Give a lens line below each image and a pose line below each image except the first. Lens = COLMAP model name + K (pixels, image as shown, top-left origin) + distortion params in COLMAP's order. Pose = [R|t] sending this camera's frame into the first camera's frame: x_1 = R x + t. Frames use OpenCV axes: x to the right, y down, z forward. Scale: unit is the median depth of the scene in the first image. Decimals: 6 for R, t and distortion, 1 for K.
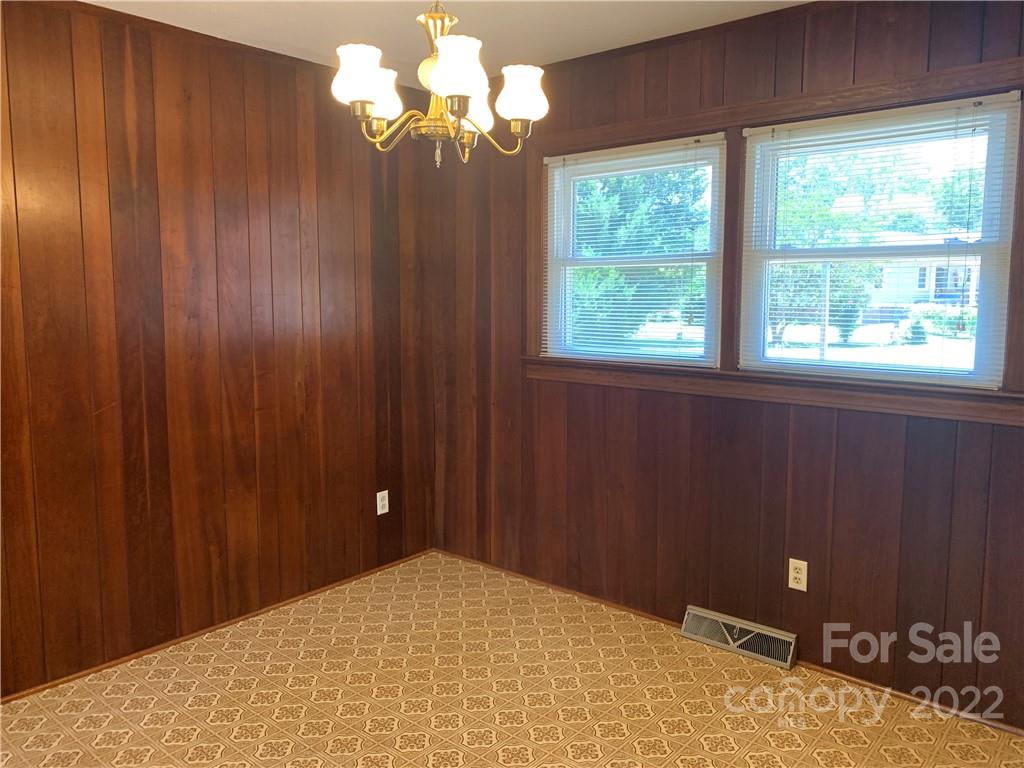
lens RADIAL K [[779.1, 0, 472.5], [0, 779.1, 377.1], [0, 0, 1]] dist [0.041544, -0.051801]
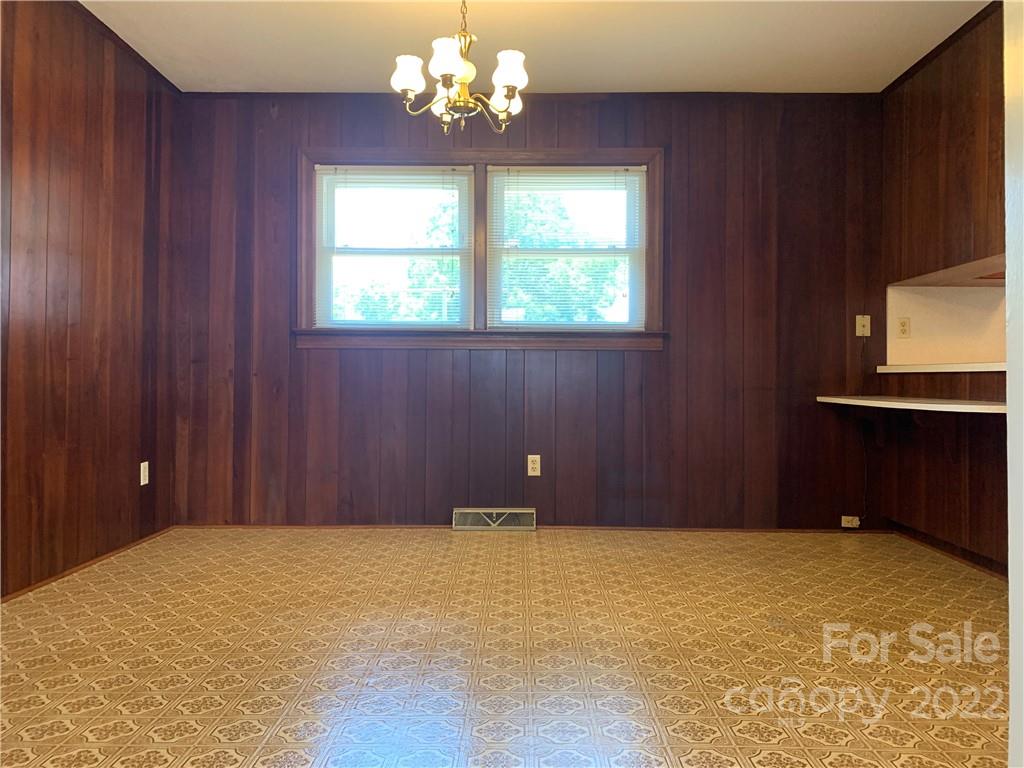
lens RADIAL K [[779.1, 0, 513.3], [0, 779.1, 358.1], [0, 0, 1]] dist [0.041544, -0.051801]
pose [[0.766241, 0.023098, 0.642138, -0.461112], [0.054759, 0.993371, -0.101075, 0.162752], [-0.640216, 0.112610, 0.759897, -0.091425]]
